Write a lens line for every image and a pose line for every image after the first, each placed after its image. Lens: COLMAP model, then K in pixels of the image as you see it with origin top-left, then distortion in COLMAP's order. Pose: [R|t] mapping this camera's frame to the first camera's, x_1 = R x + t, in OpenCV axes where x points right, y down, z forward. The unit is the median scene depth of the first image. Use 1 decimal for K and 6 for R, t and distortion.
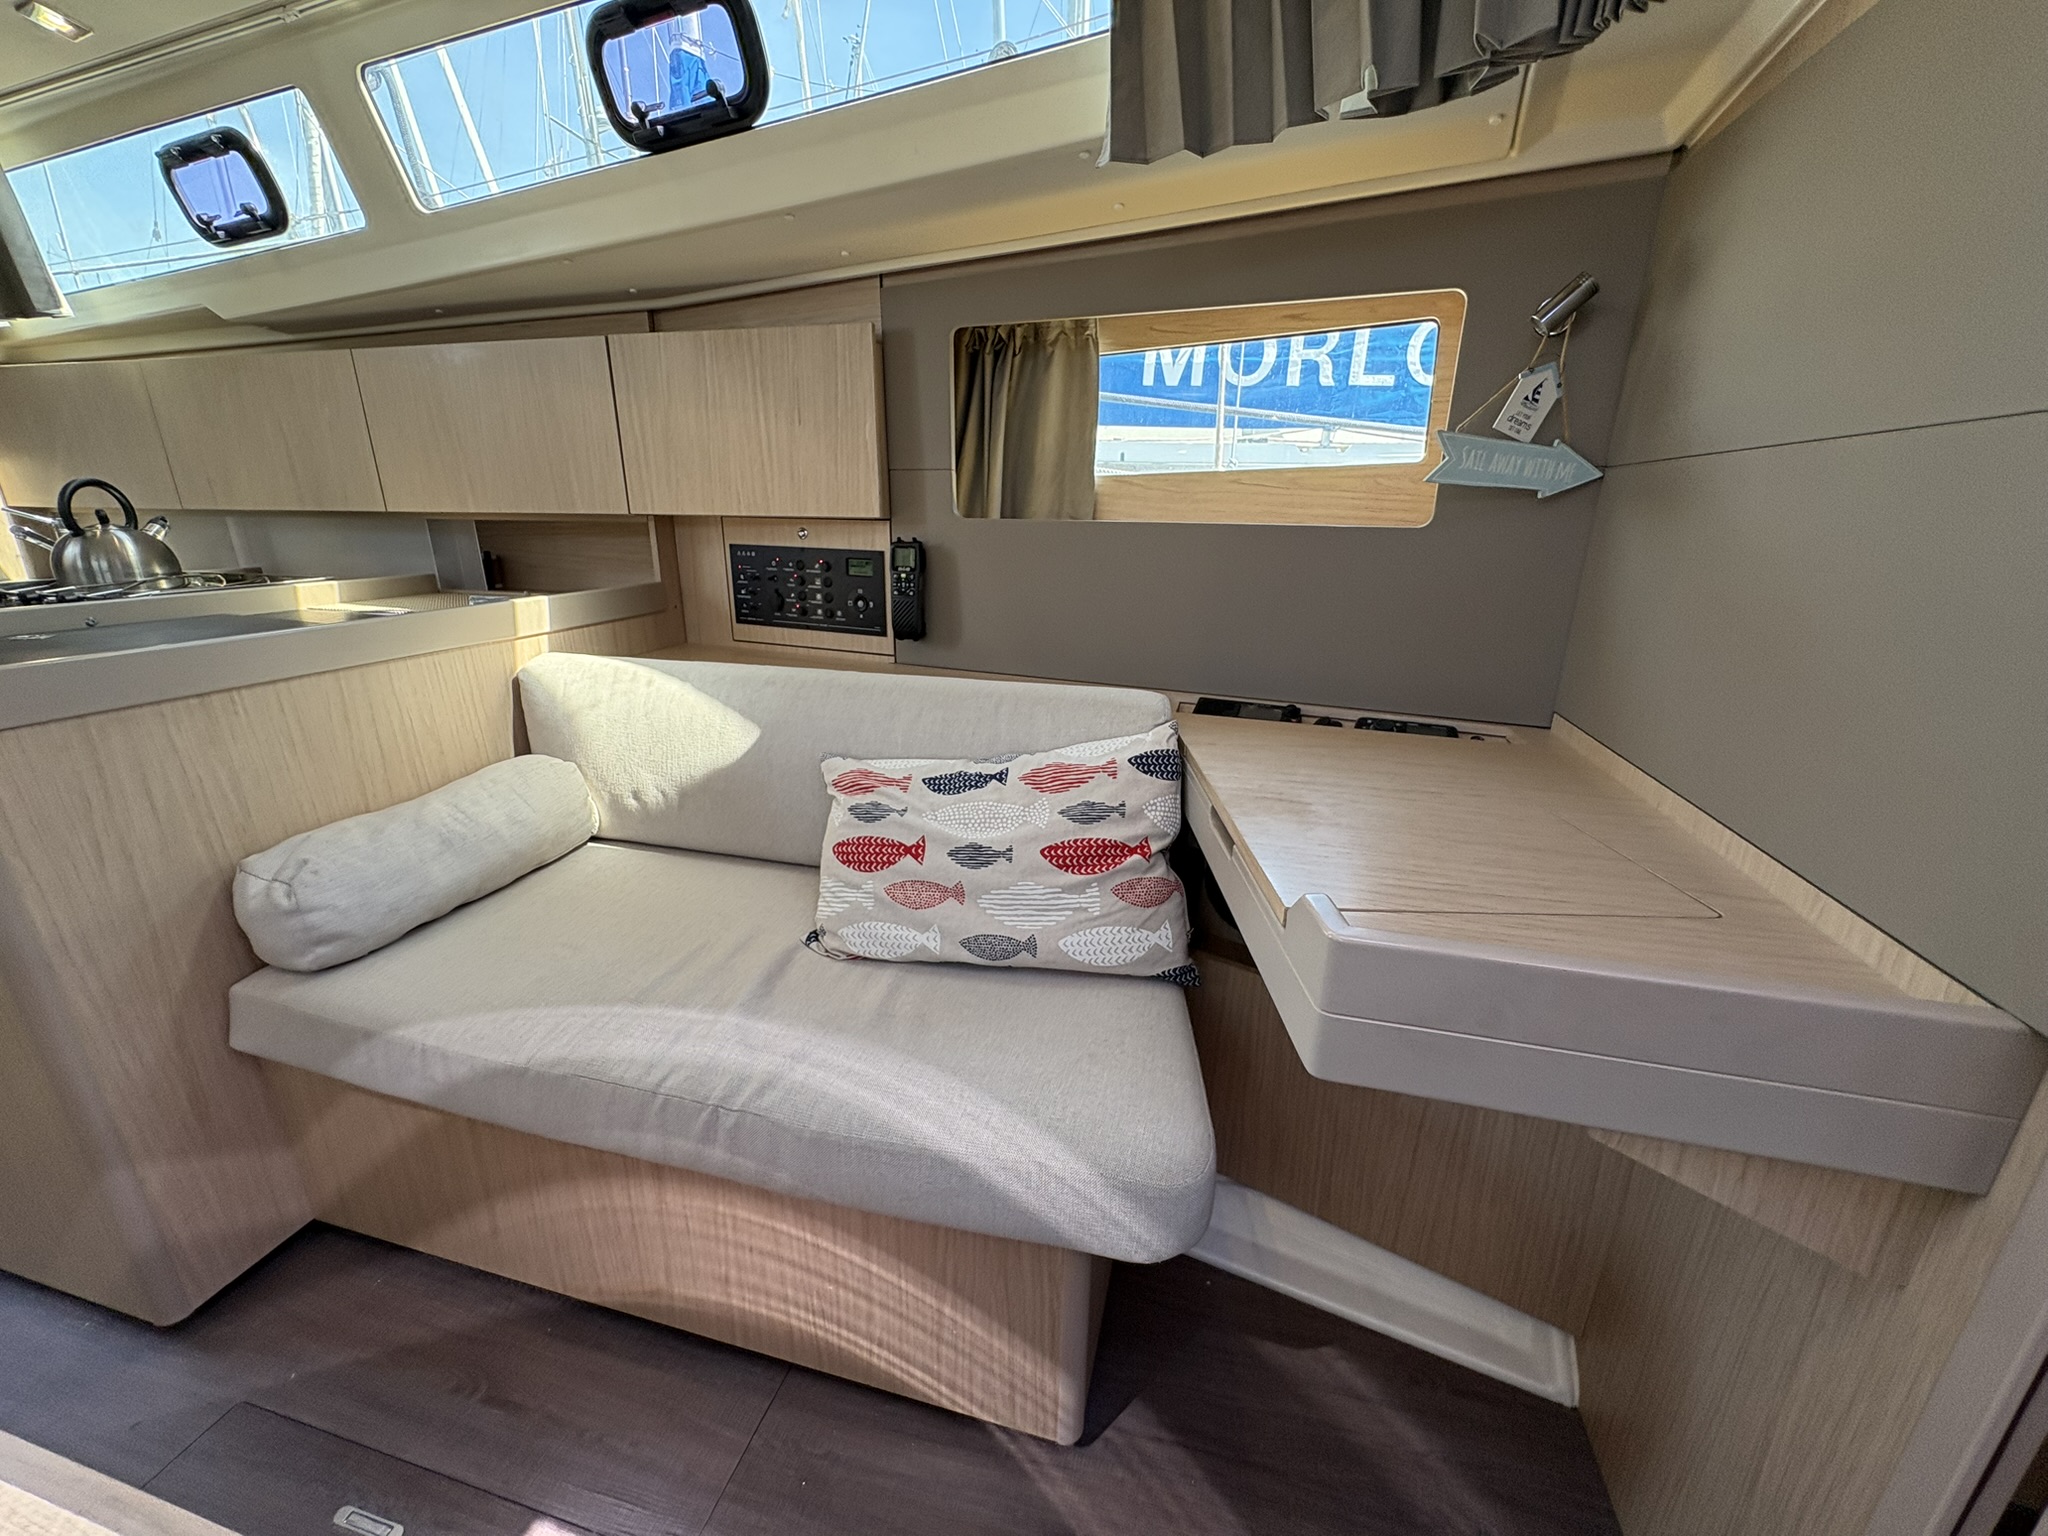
lens RADIAL K [[815.9, 0, 1009.3], [0, 815.9, 769.3], [0, 0, 1]] dist [0.005454, -0.001118]
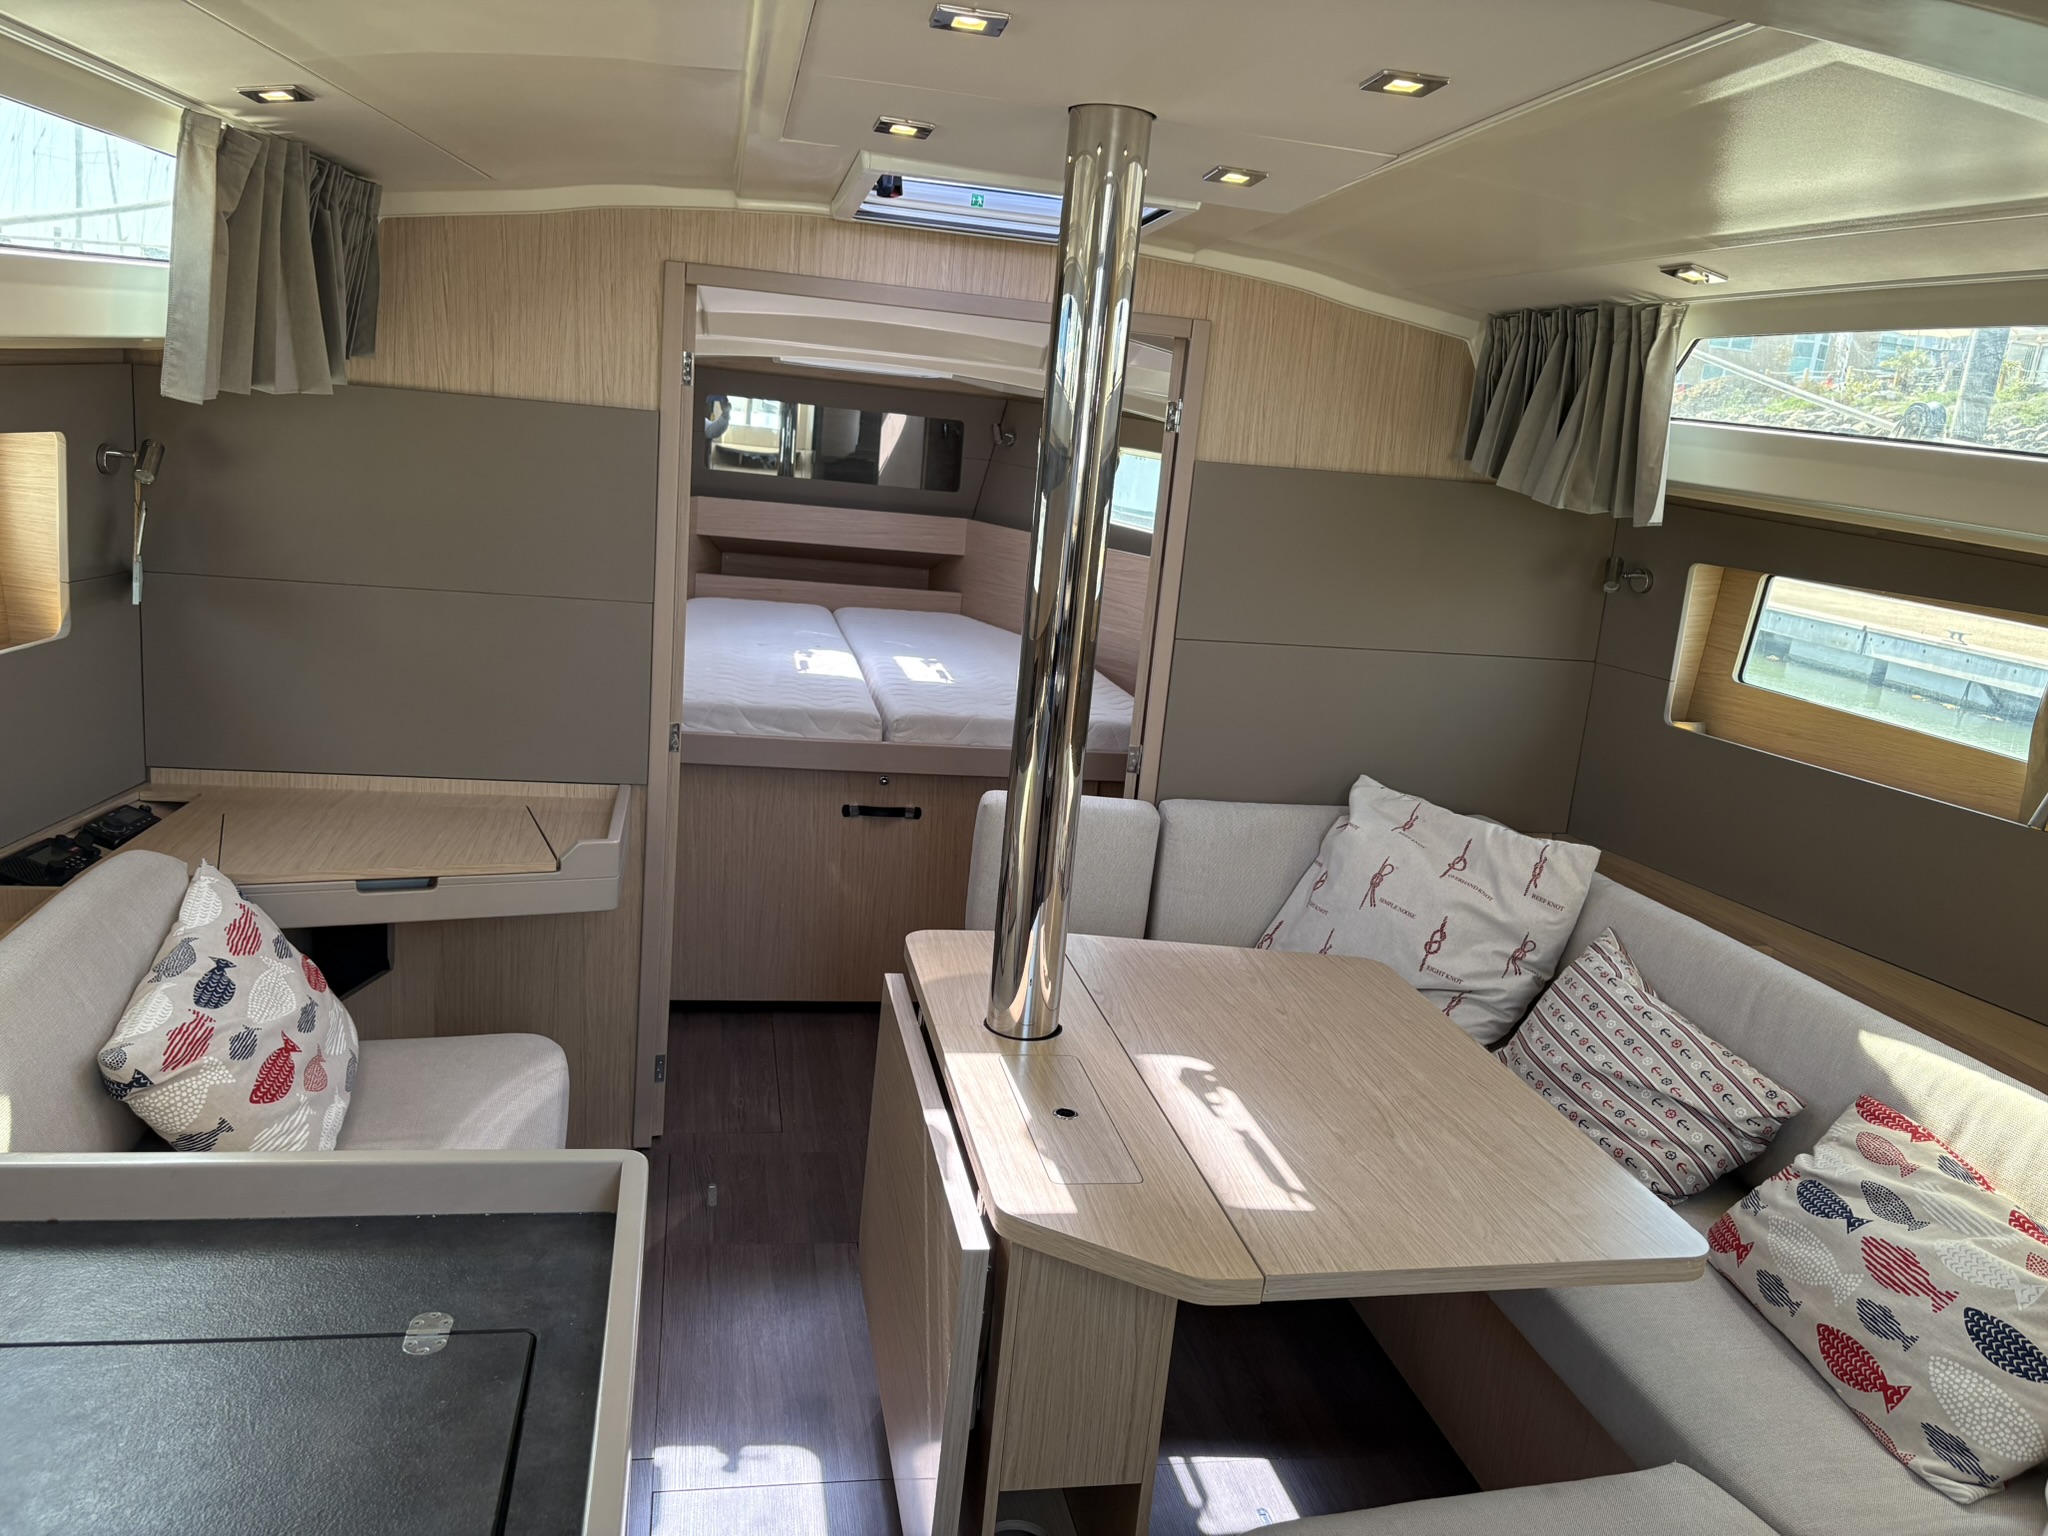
lens RADIAL K [[1550.0, 0, 1032.5], [0, 1550.0, 780.2], [0, 0, 1]] dist [0.061805, -0.067364]
pose [[-0.451107, -0.253697, 0.855652, -1.965078], [0.179837, 0.913240, 0.365584, -0.691687], [-0.874163, 0.318795, -0.366345, 0.767082]]
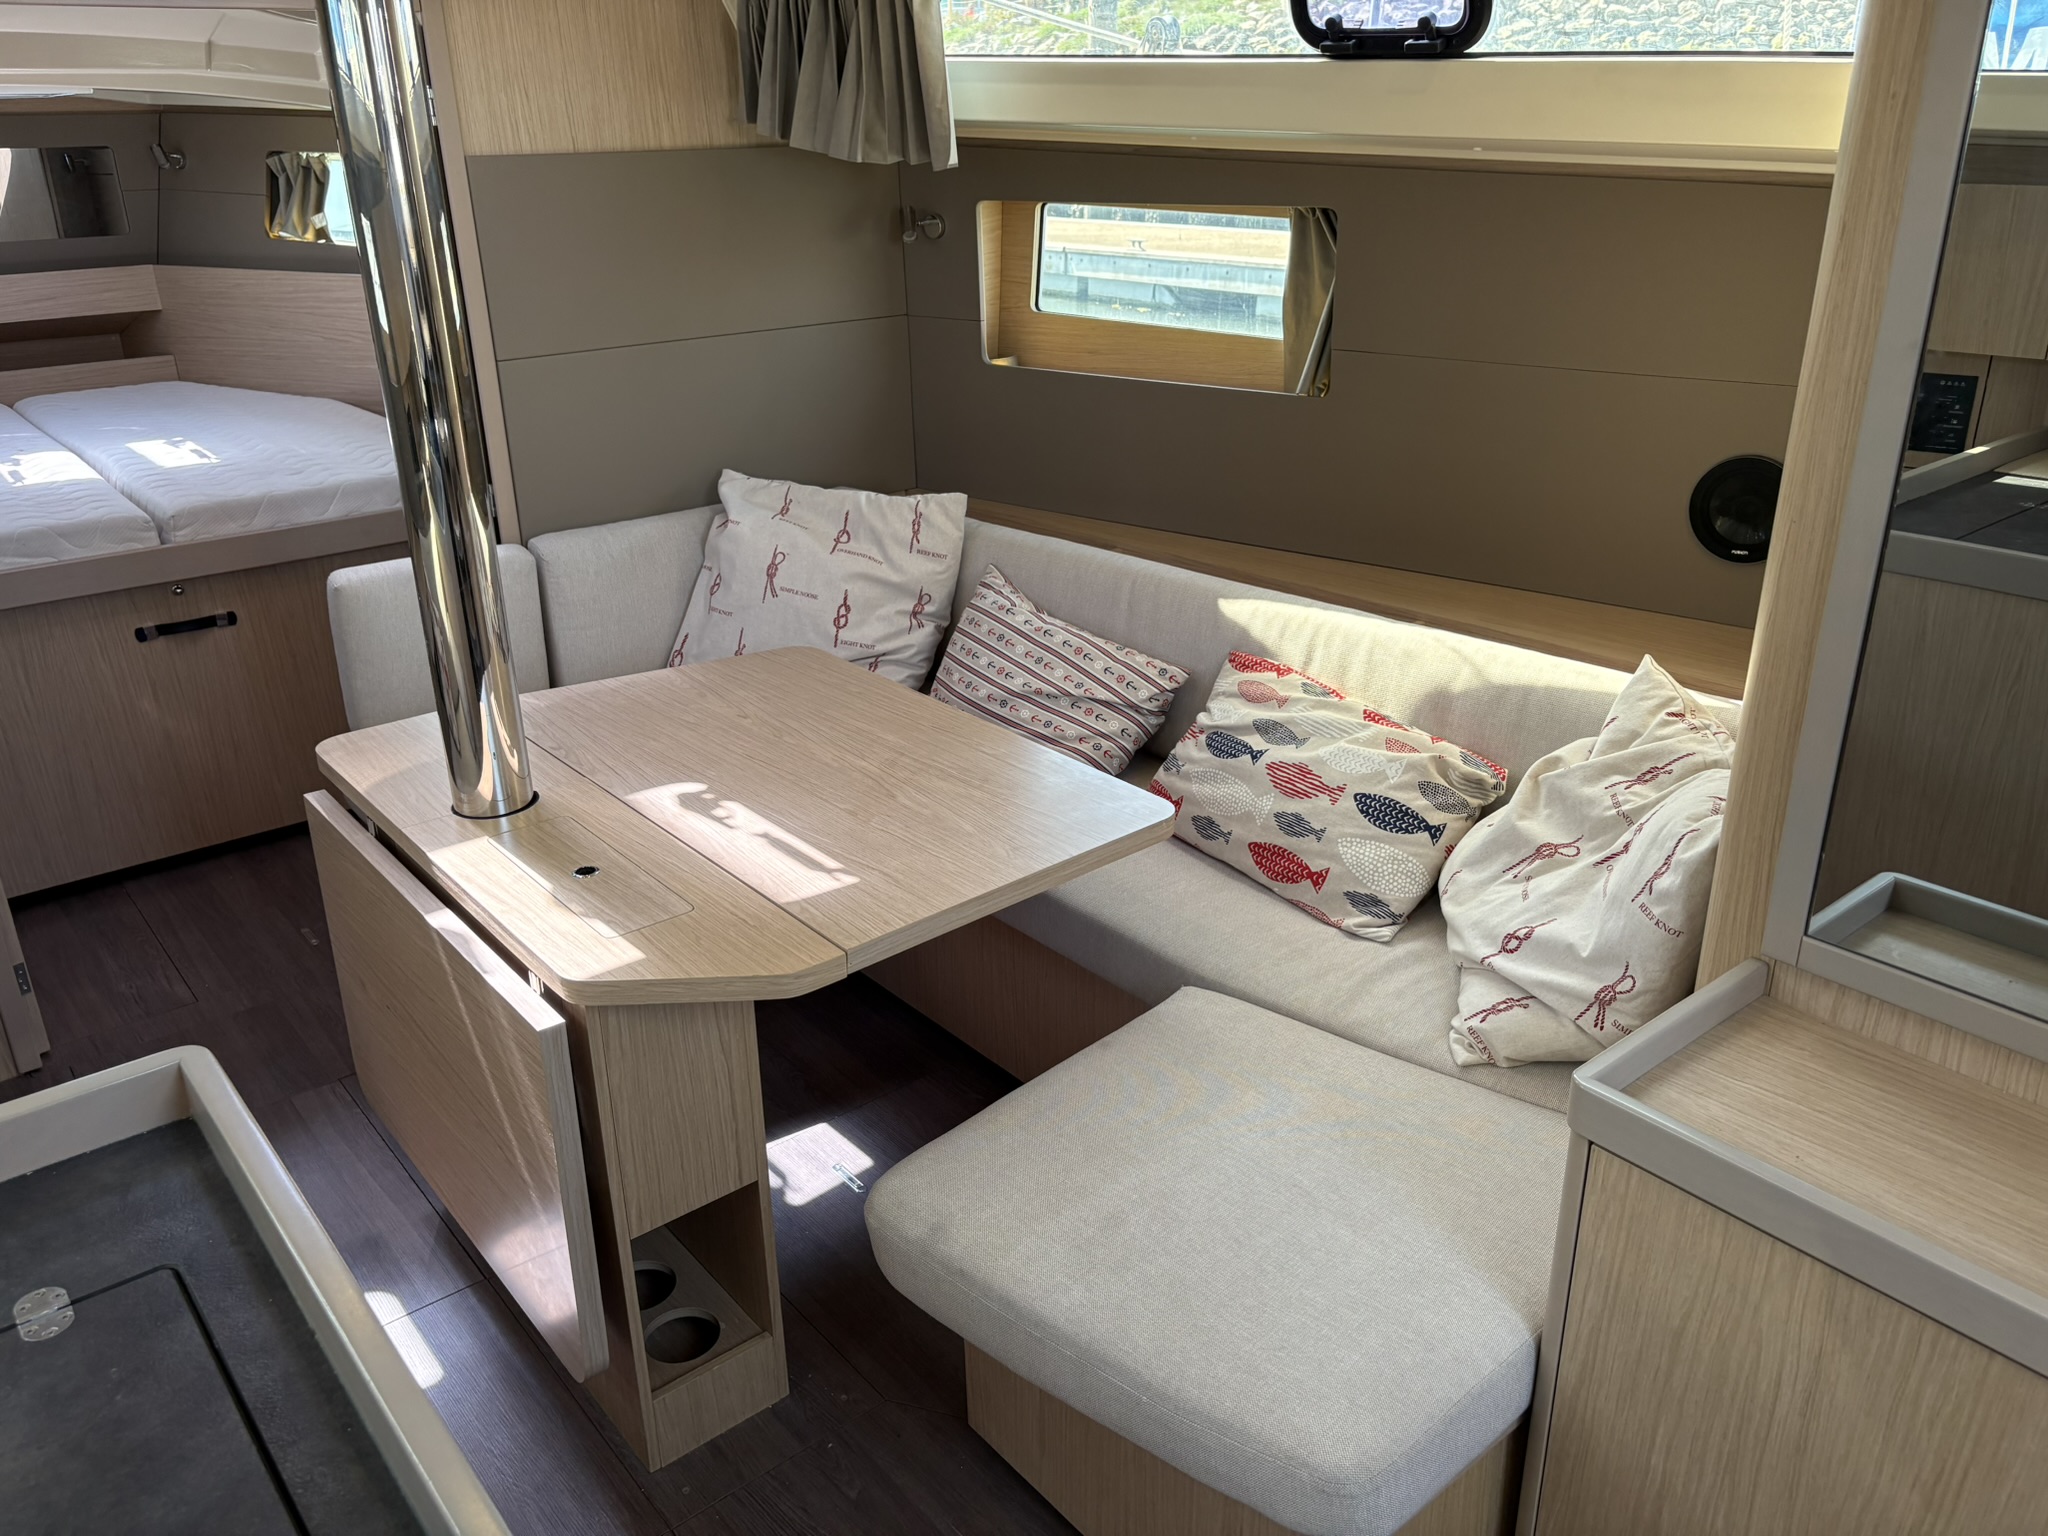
lens RADIAL K [[1550.0, 0, 1011.4], [0, 1550.0, 765.9], [0, 0, 1]] dist [0.061805, -0.067364]
pose [[-0.814746, -0.216425, 0.537912, -1.856828], [0.188162, 0.778824, 0.598354, -0.721415], [-0.548437, 0.588721, -0.593821, 0.891956]]
